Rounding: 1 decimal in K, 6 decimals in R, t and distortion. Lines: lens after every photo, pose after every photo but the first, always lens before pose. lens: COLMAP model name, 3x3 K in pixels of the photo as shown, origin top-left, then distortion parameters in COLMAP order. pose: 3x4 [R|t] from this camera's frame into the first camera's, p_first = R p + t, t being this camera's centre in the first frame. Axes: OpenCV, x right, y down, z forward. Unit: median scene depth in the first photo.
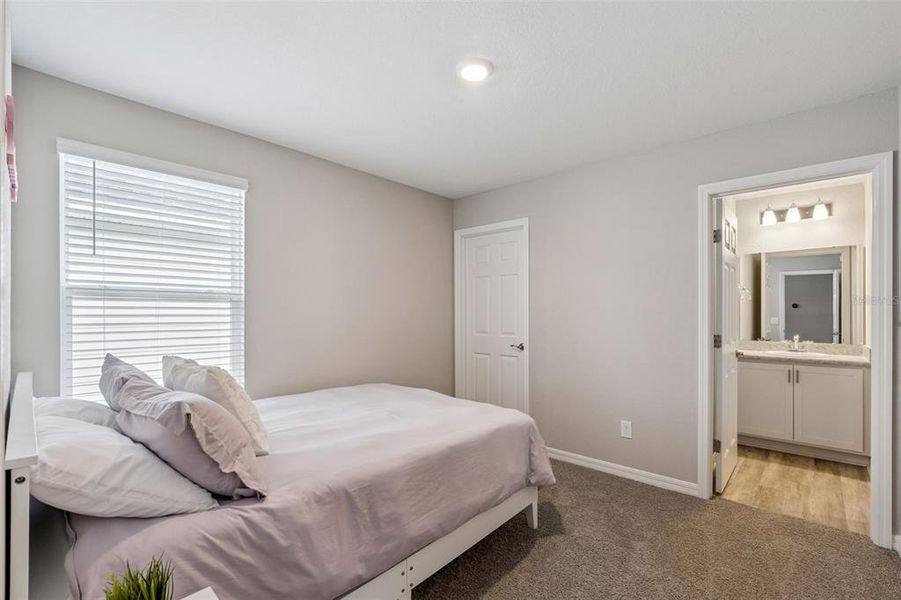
lens RADIAL K [[380.8, 0, 452.5], [0, 380.8, 316.7], [0, 0, 1]] dist [-0.009915, 0.000130]
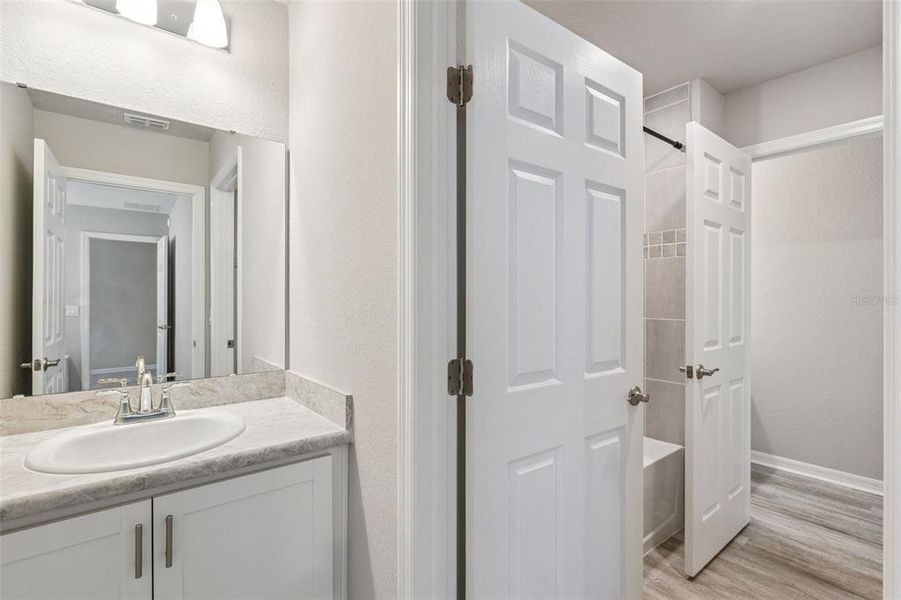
lens RADIAL K [[422.6, 0, 449.9], [0, 422.6, 304.8], [0, 0, 1]] dist [-0.004101, 0.000004]
pose [[0.136800, -0.016335, 0.990464, 0.594121], [0.011547, 0.999822, 0.014895, -0.005430], [-0.990531, 0.009399, 0.136965, 0.694905]]
